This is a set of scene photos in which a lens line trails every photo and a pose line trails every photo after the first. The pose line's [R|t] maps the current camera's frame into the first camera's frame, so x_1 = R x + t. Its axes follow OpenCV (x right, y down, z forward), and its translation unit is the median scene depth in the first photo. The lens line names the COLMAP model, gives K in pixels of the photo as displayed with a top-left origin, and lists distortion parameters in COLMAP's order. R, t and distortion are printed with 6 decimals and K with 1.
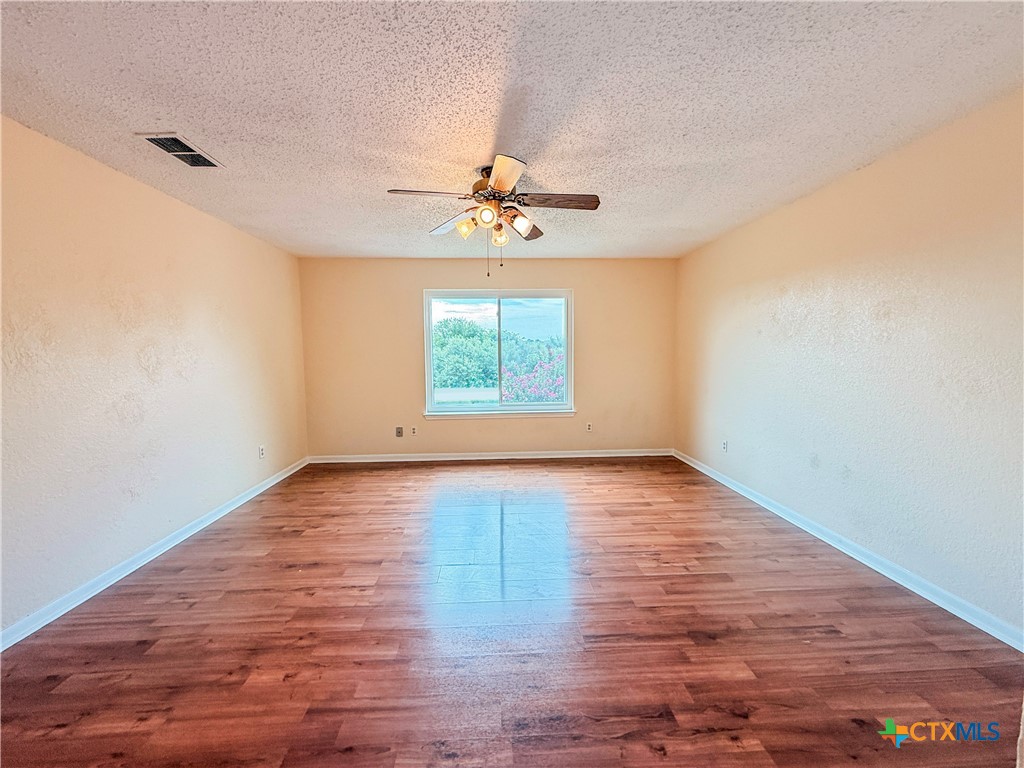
lens RADIAL K [[409.5, 0, 511.5], [0, 409.5, 386.0], [0, 0, 1]] dist [0.001132, 0.000033]
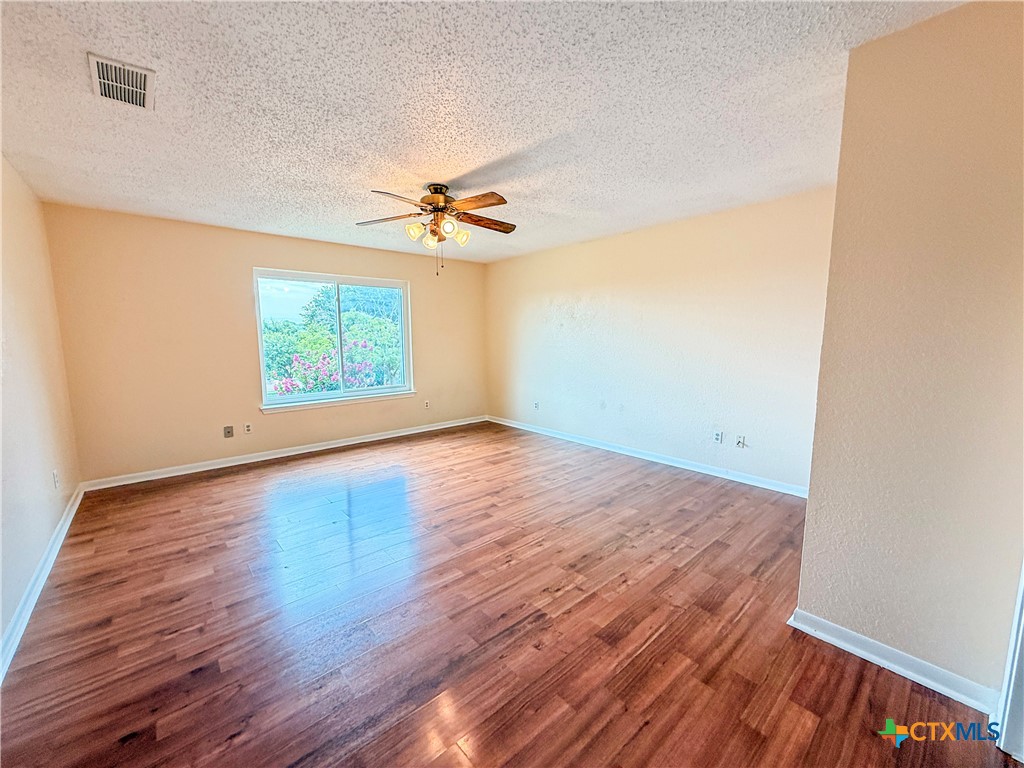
lens RADIAL K [[409.5, 0, 512.4], [0, 409.5, 385.4], [0, 0, 1]] dist [0.001132, 0.000033]
pose [[0.781258, -0.070929, 0.620166, -0.427298], [0.050537, 0.997449, 0.050415, 0.002700], [-0.622160, -0.008046, 0.782849, -0.050271]]
